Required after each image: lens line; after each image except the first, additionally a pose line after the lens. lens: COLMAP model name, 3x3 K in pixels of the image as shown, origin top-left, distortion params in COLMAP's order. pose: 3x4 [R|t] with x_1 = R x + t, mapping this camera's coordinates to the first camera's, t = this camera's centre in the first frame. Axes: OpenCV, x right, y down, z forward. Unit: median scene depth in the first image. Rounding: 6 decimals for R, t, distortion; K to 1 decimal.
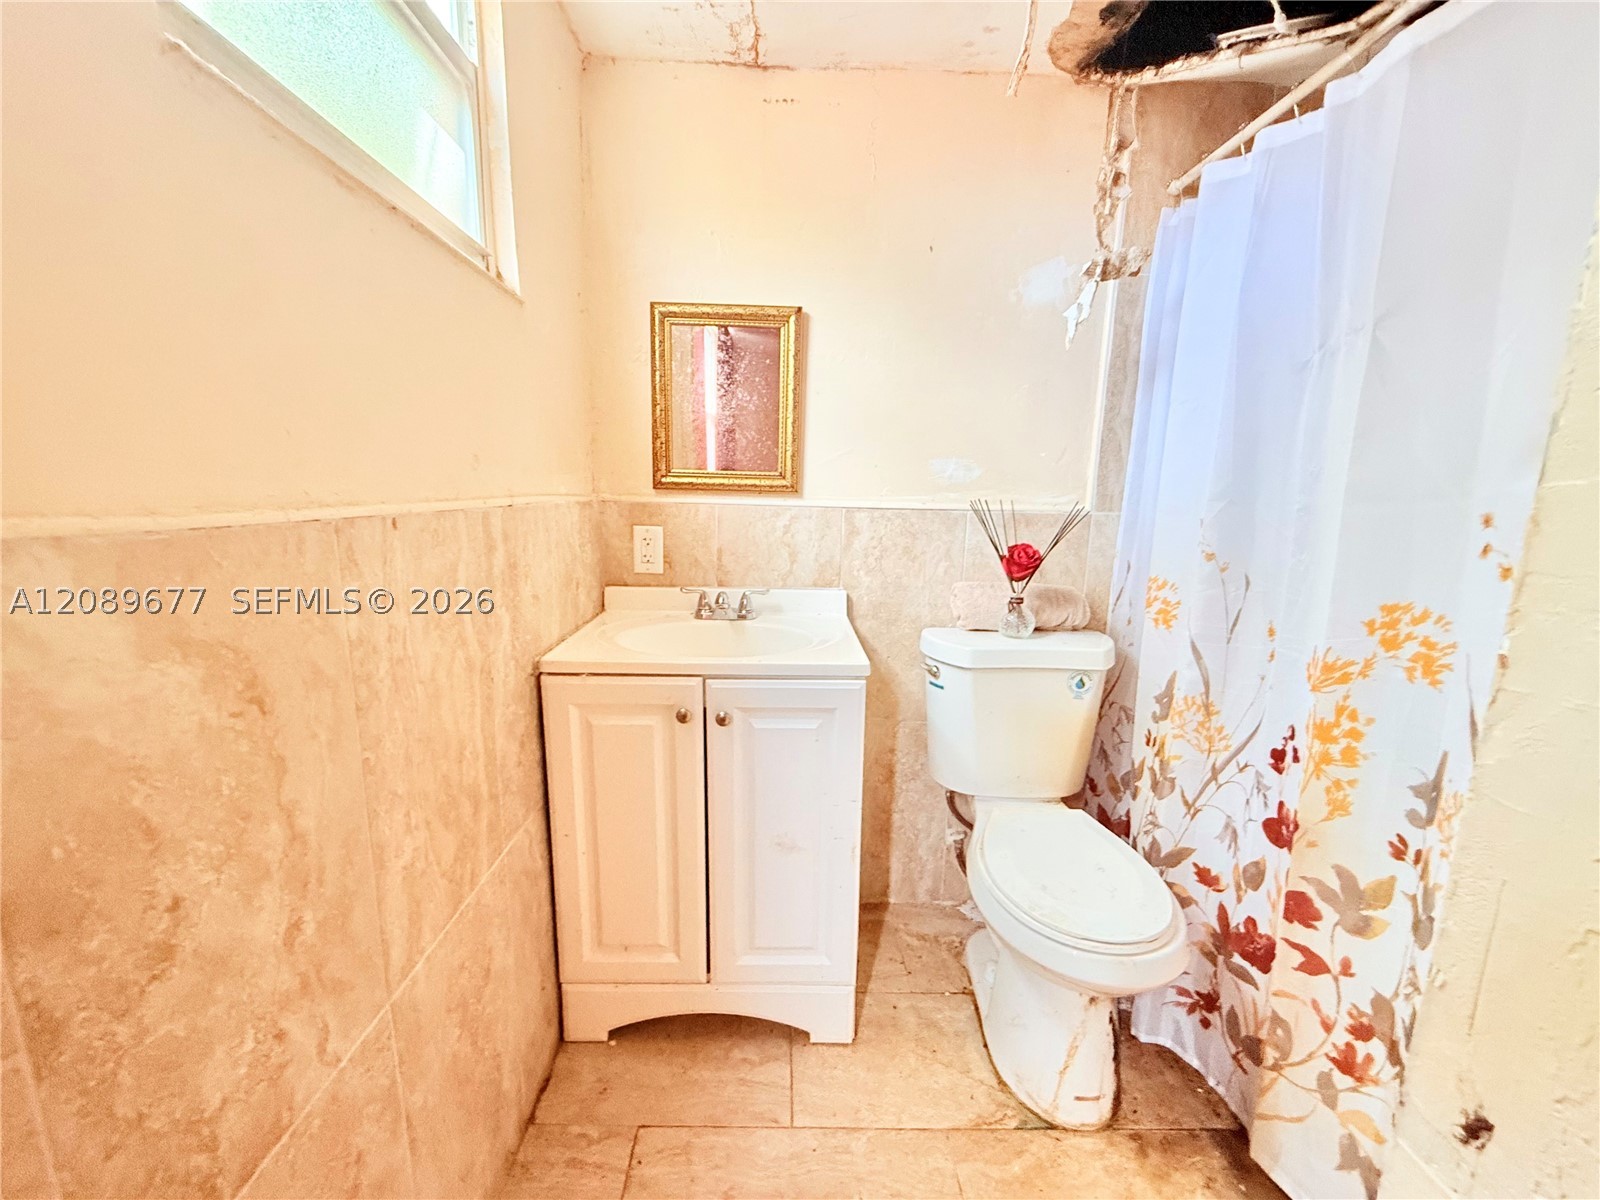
lens RADIAL K [[640.8, 0, 802.1], [0, 640.8, 601.0], [0, 0, 1]] dist [-0.000016, 0.000034]
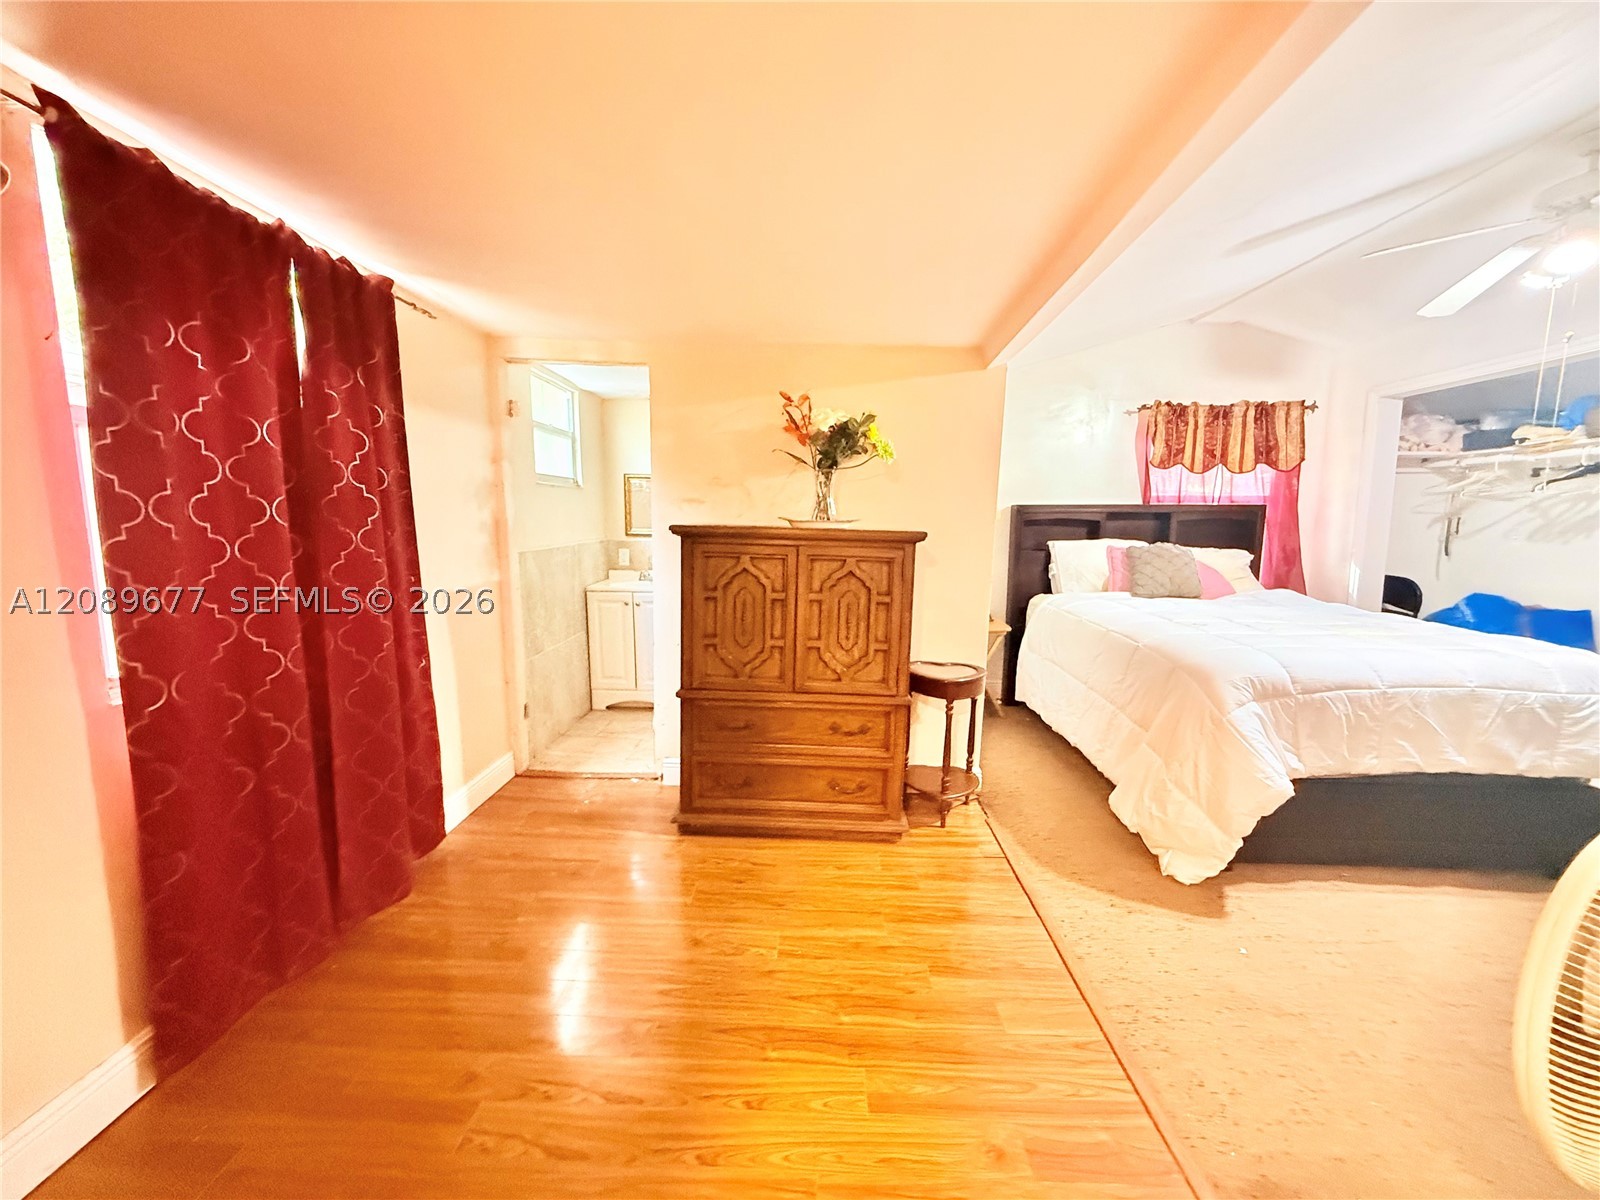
lens RADIAL K [[637.8, 0, 797.1], [0, 637.8, 600.0], [0, 0, 1]] dist [0.001161, 0.000312]
pose [[0.997834, -0.002283, -0.065742, 0.756588], [0.000087, 0.999442, -0.033391, 0.217310], [0.065781, 0.033313, 0.997278, -1.873654]]
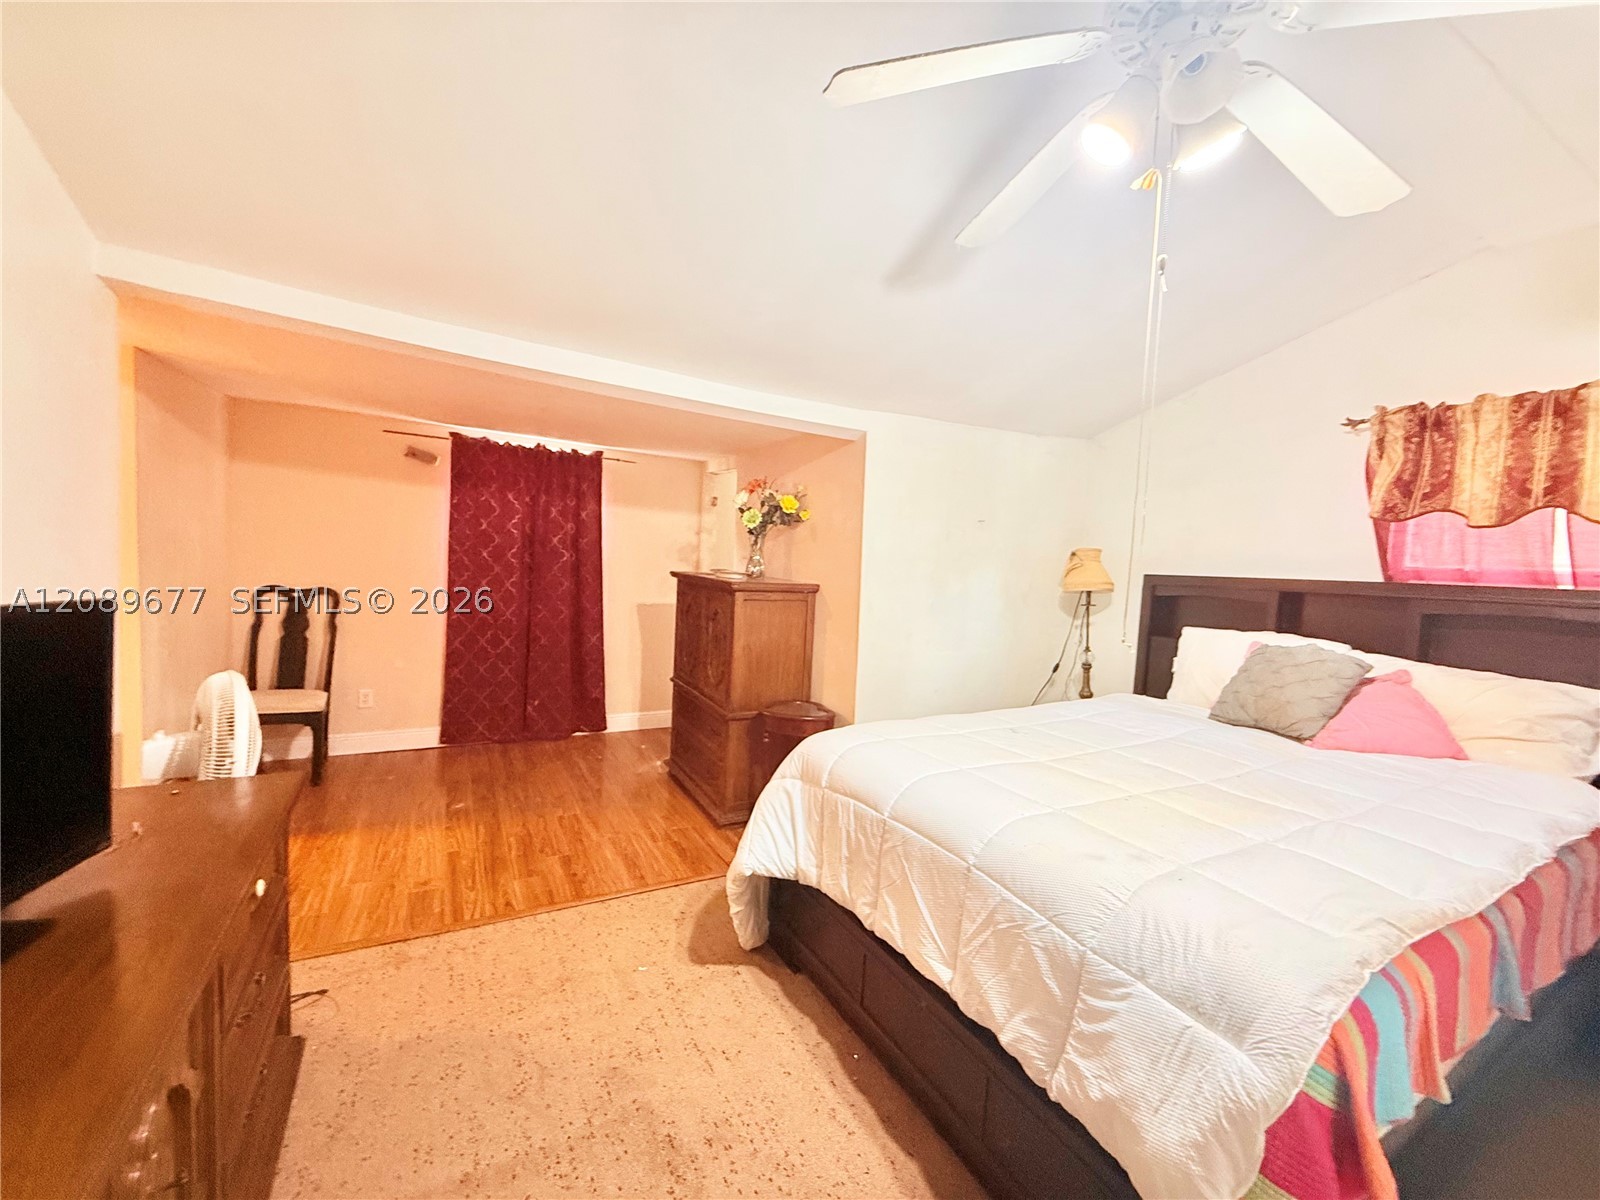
lens RADIAL K [[640.8, 0, 802.1], [0, 640.8, 601.0], [0, 0, 1]] dist [-0.000016, 0.000034]
pose [[0.452812, 0.059537, -0.889616, 2.959455], [-0.186700, 0.981980, -0.029312, 0.066514], [0.871840, 0.179364, 0.455768, -0.969437]]
